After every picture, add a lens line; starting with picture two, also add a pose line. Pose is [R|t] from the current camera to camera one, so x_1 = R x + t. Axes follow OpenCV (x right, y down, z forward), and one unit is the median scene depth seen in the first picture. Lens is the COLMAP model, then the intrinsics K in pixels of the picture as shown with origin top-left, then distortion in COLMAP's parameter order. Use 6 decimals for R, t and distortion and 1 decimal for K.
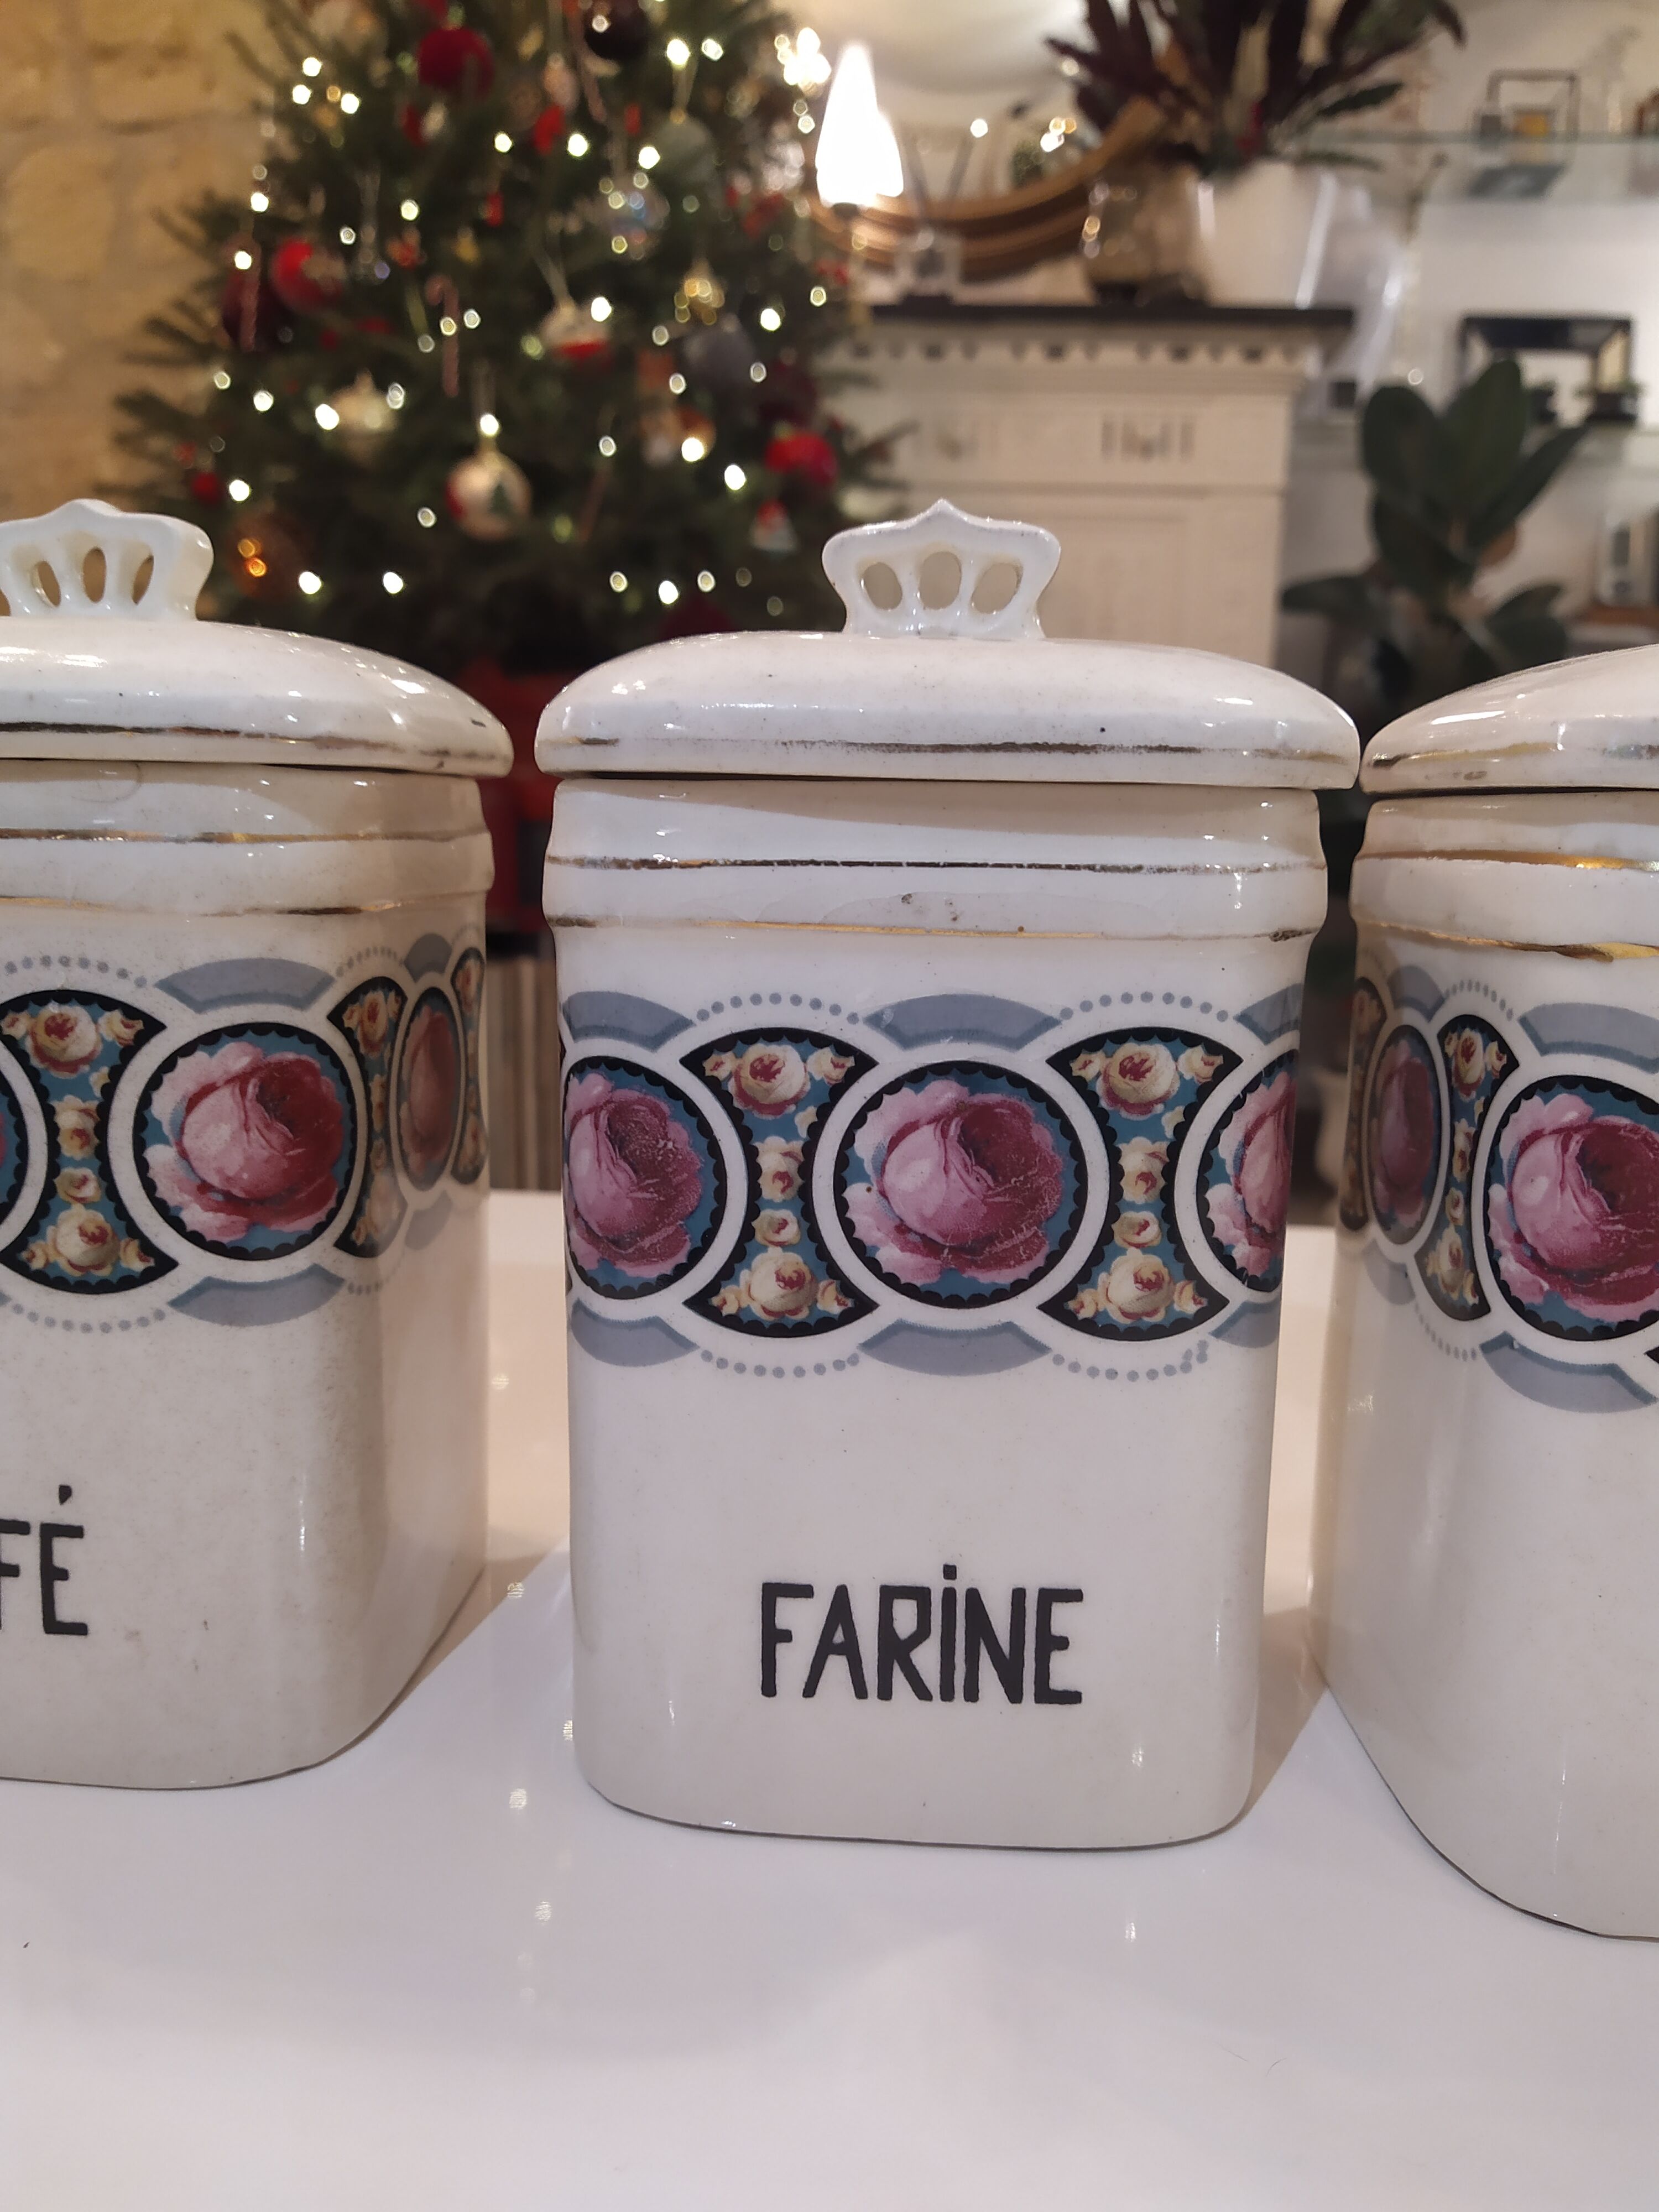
lens RADIAL K [[1667.5, 0, 820.1], [0, 1667.5, 1117.4], [0, 0, 1]] dist [0.086266, -0.143336]
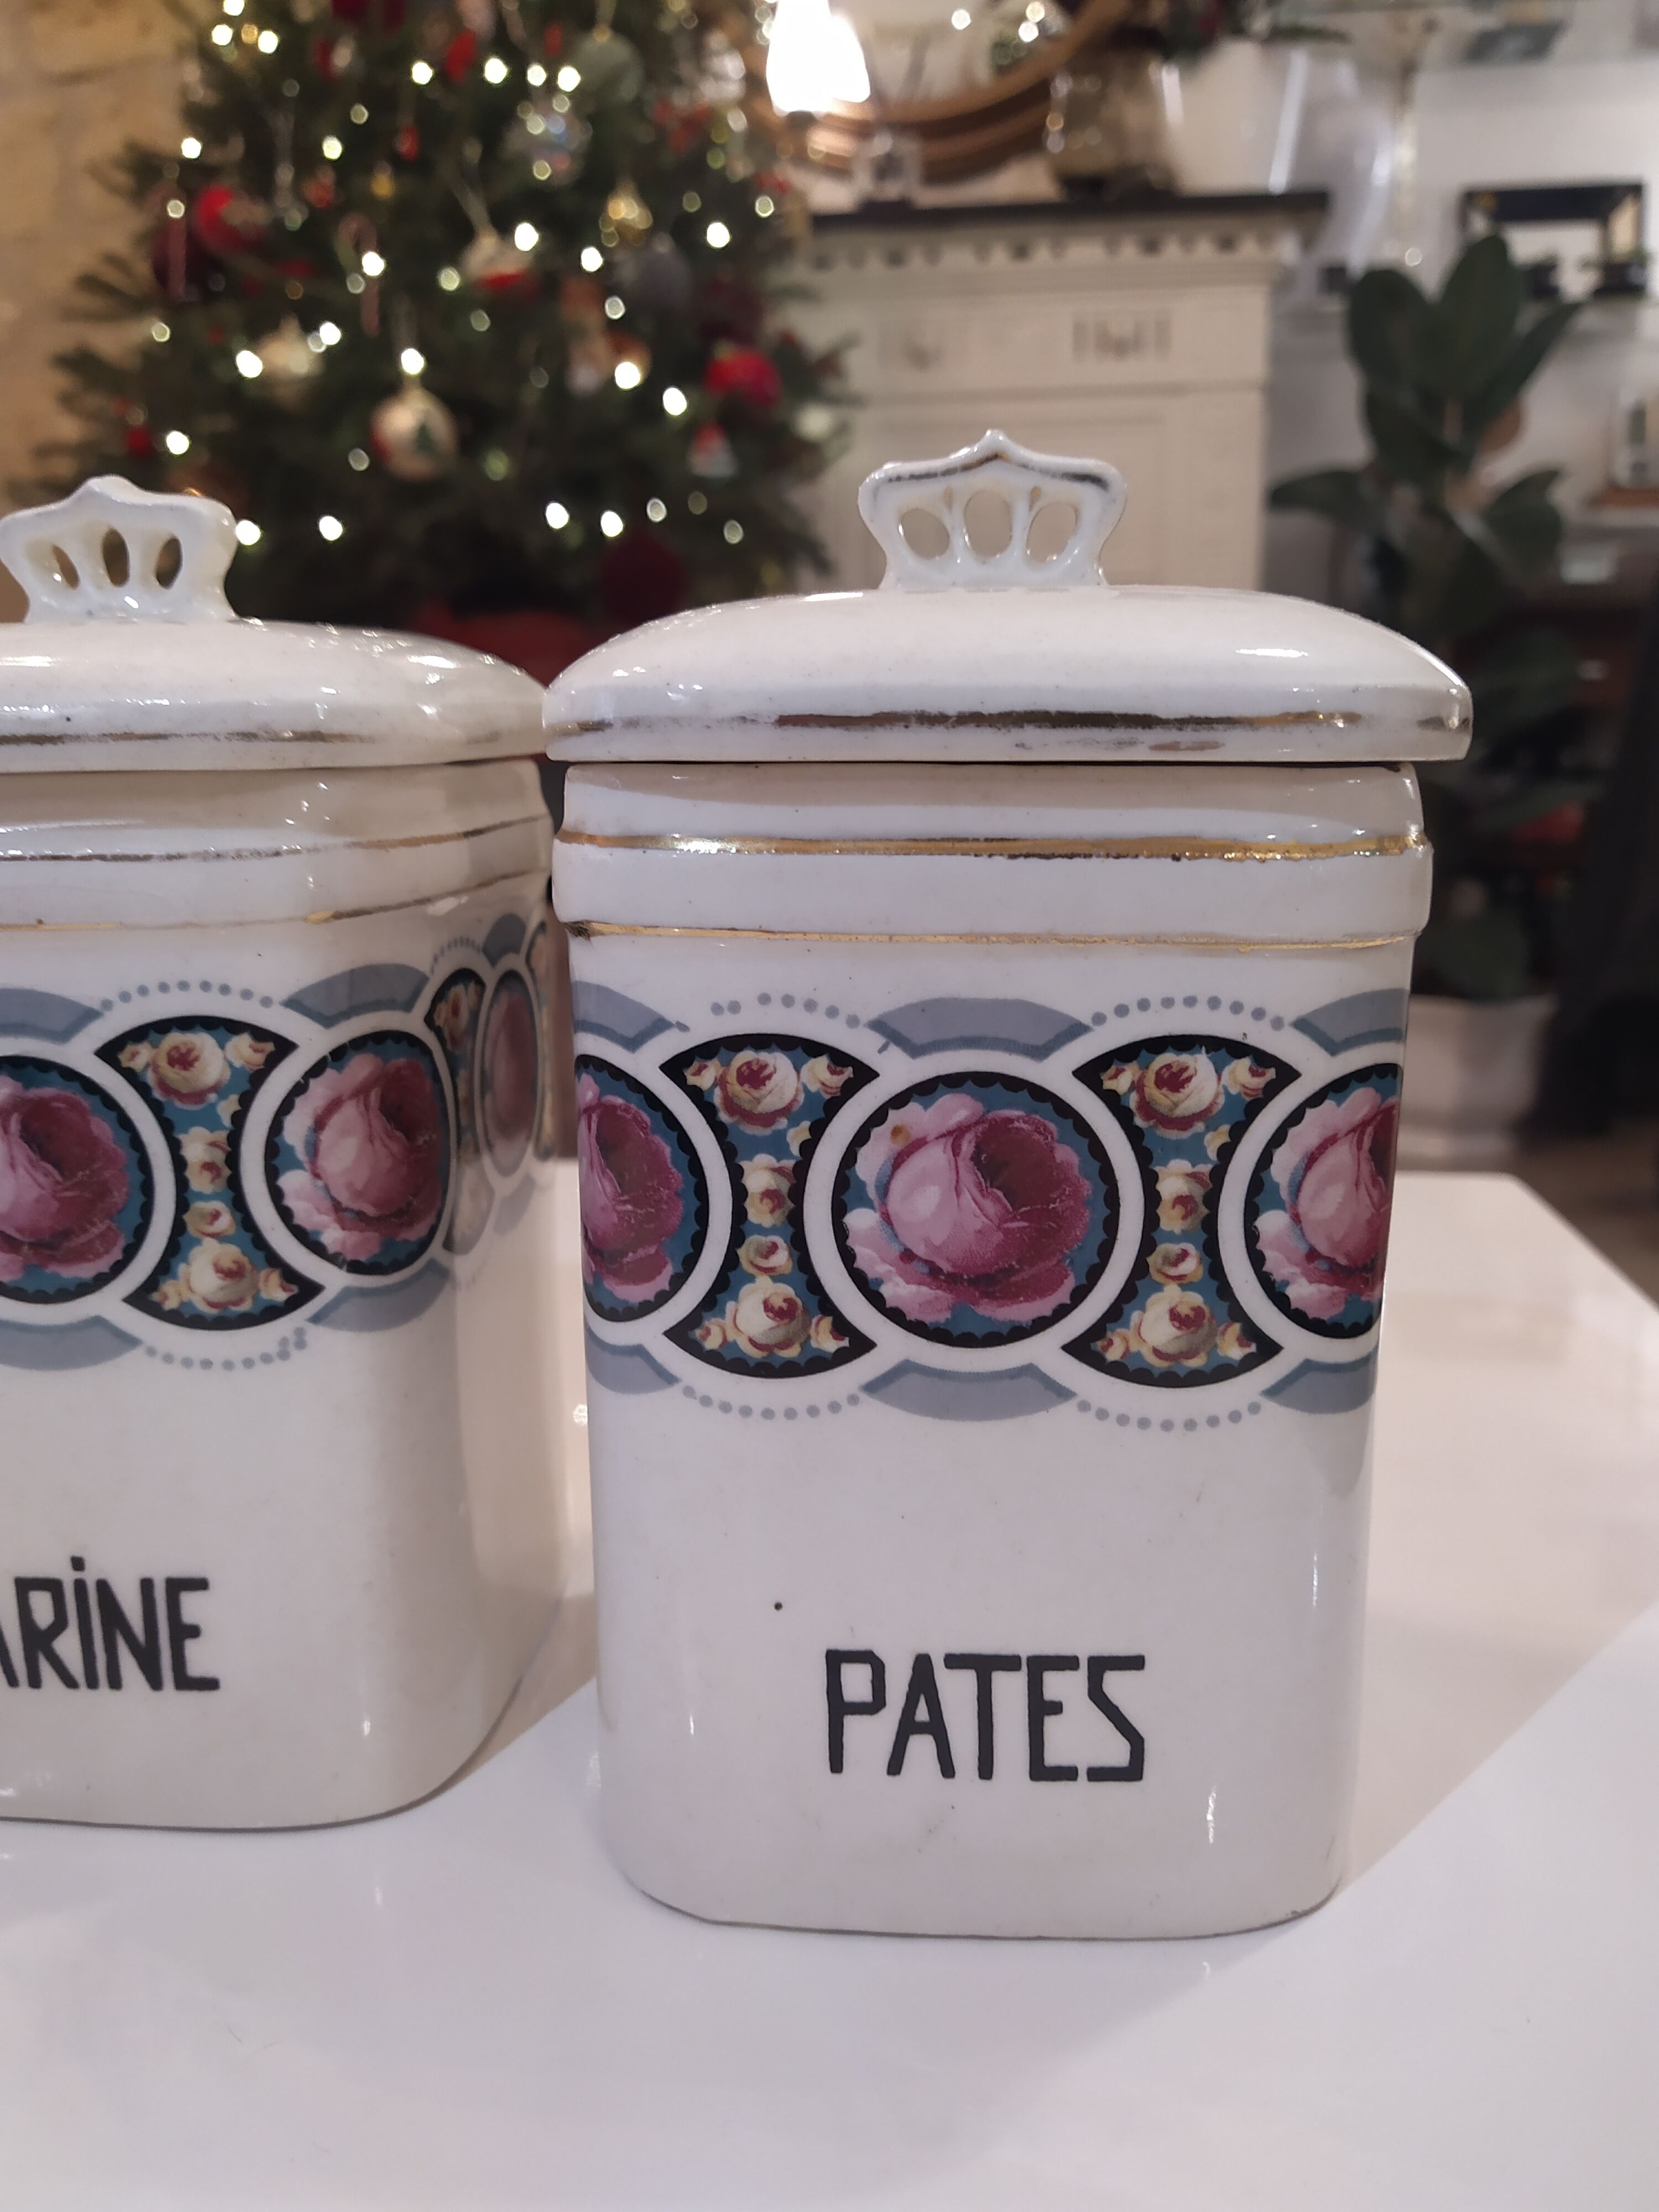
lens RADIAL K [[1700.4, 0, 803.5], [0, 1700.4, 1096.9], [0, 0, 1]] dist [0.027163, -0.056444]
pose [[0.998071, -0.031874, -0.053273, 0.566901], [0.033463, 0.999013, 0.029207, -0.021960], [0.052289, -0.030933, 0.998153, 0.016173]]
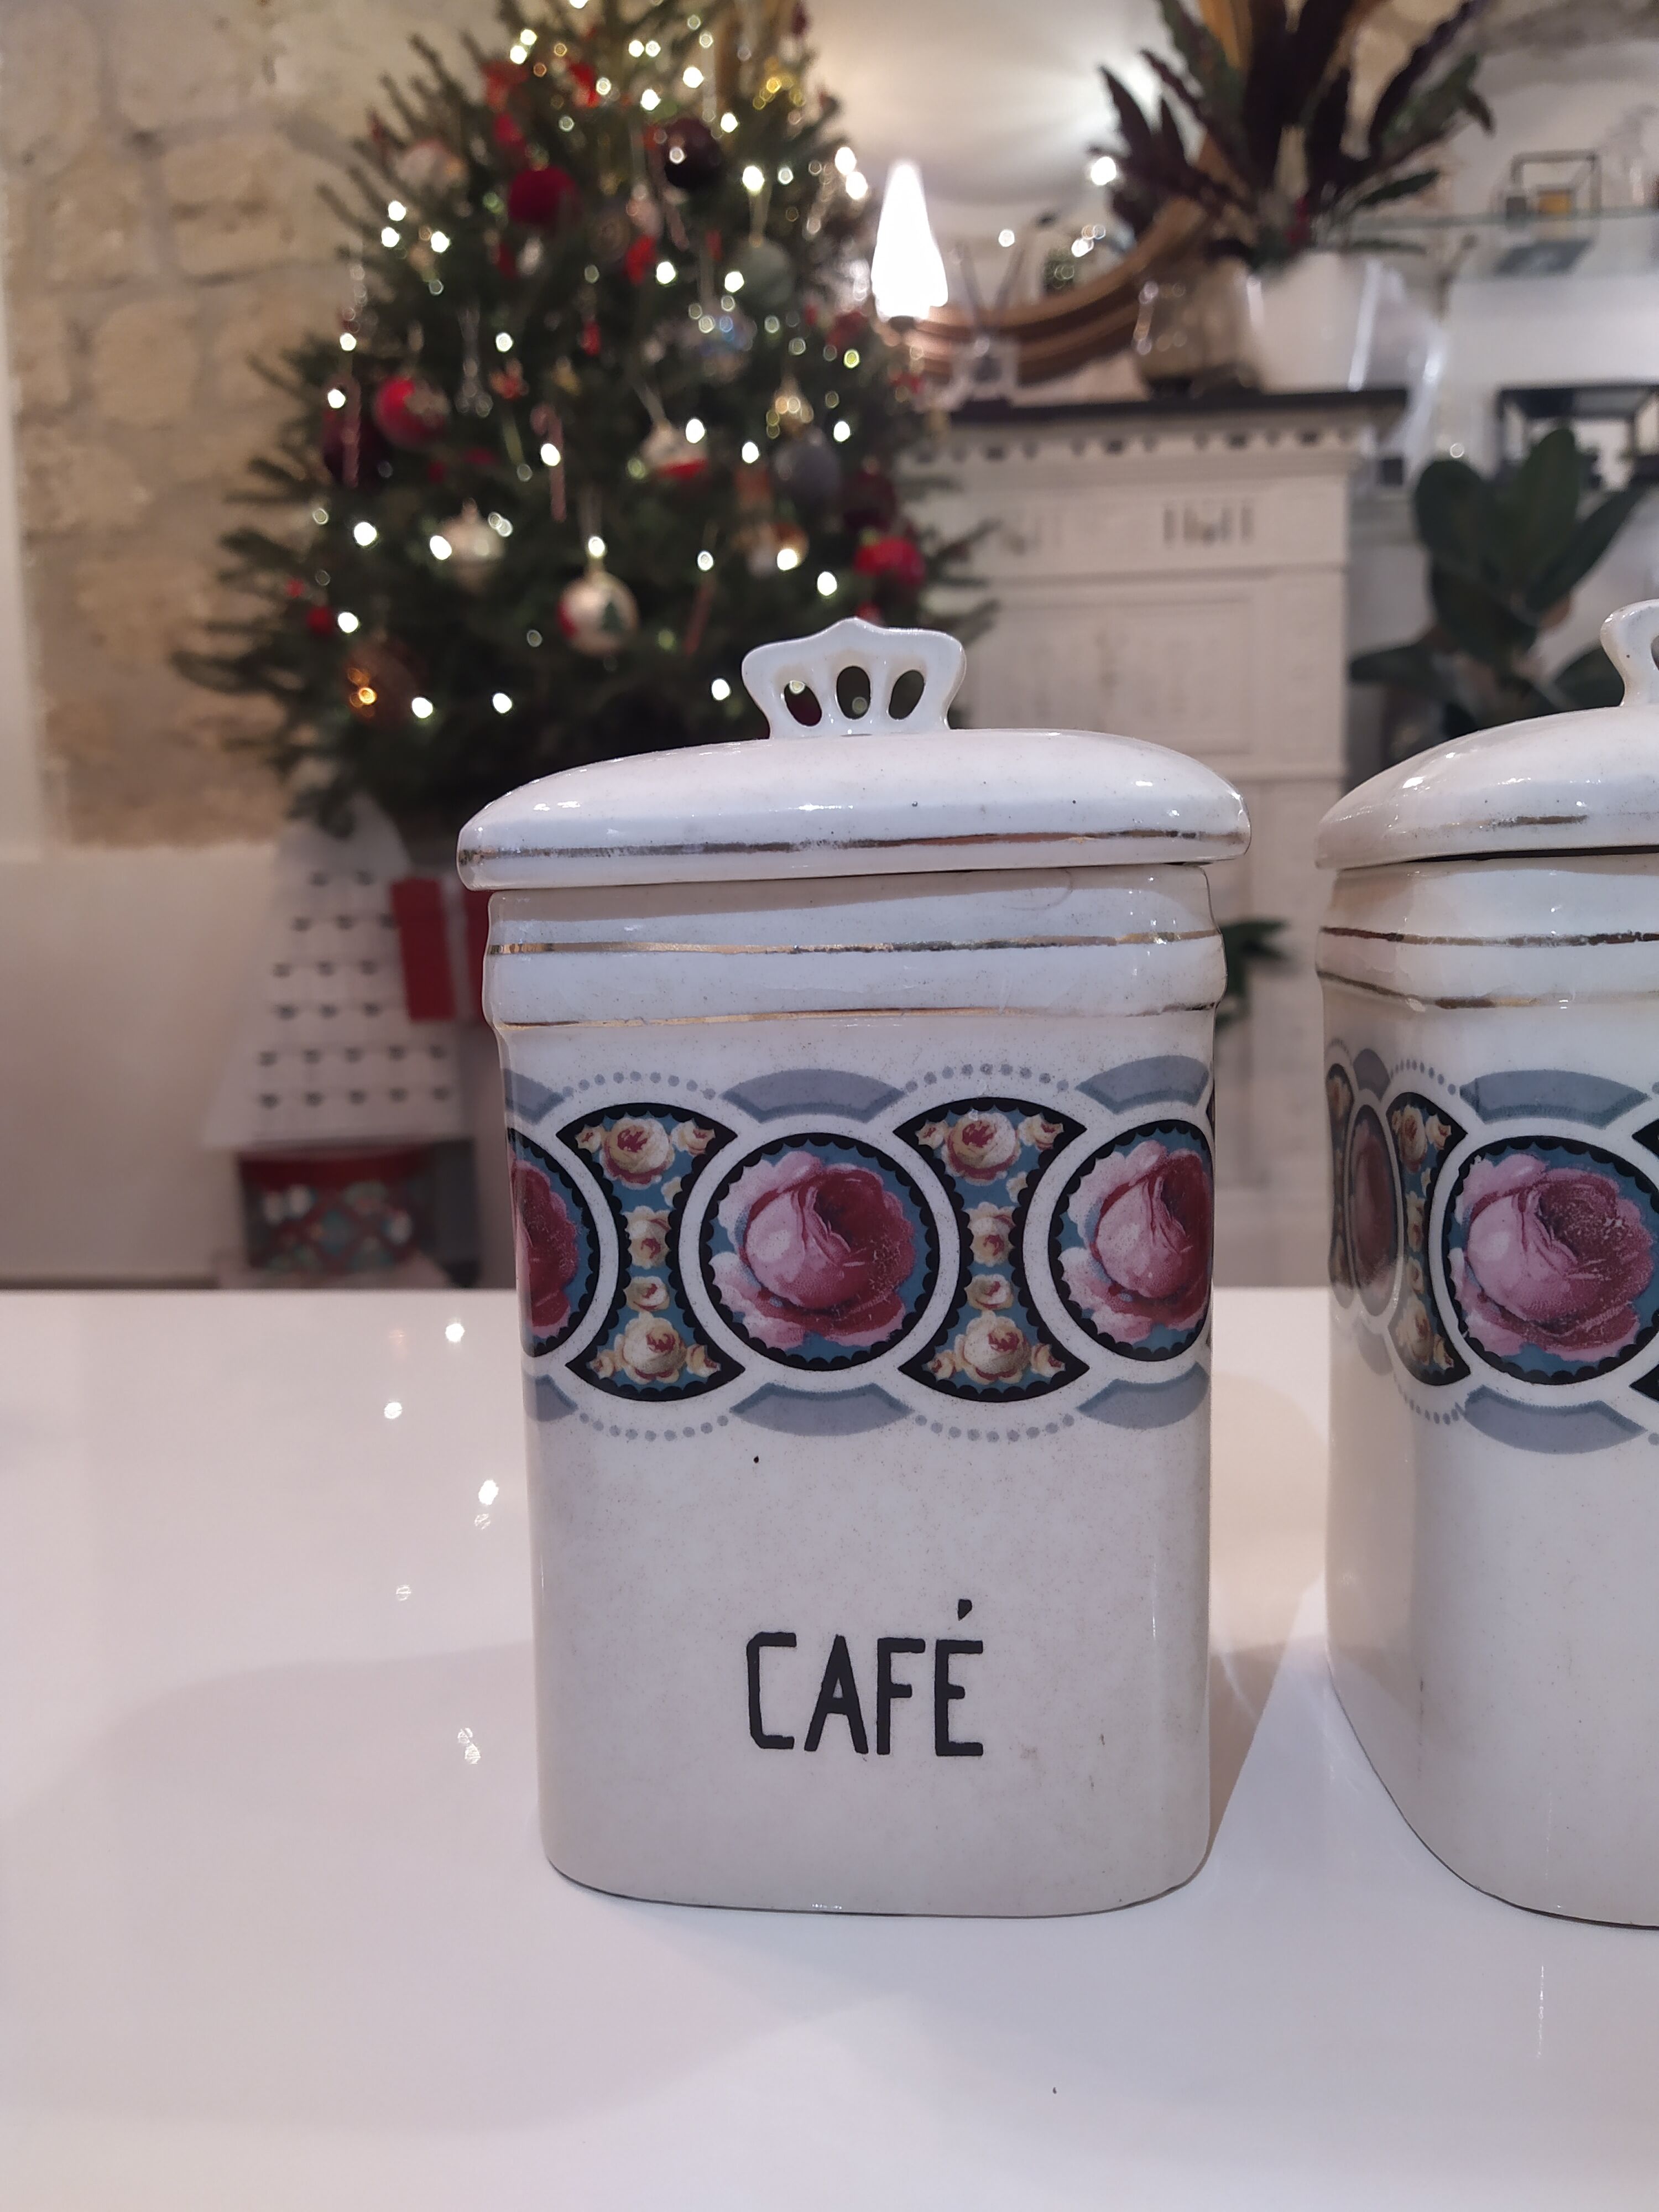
lens RADIAL K [[1667.5, 0, 820.1], [0, 1667.5, 1117.4], [0, 0, 1]] dist [0.086266, -0.143336]
pose [[0.998662, -0.050386, -0.011667, -0.517863], [0.049672, 0.997248, -0.055045, -0.013354], [0.014408, 0.054392, 0.998416, 0.005361]]
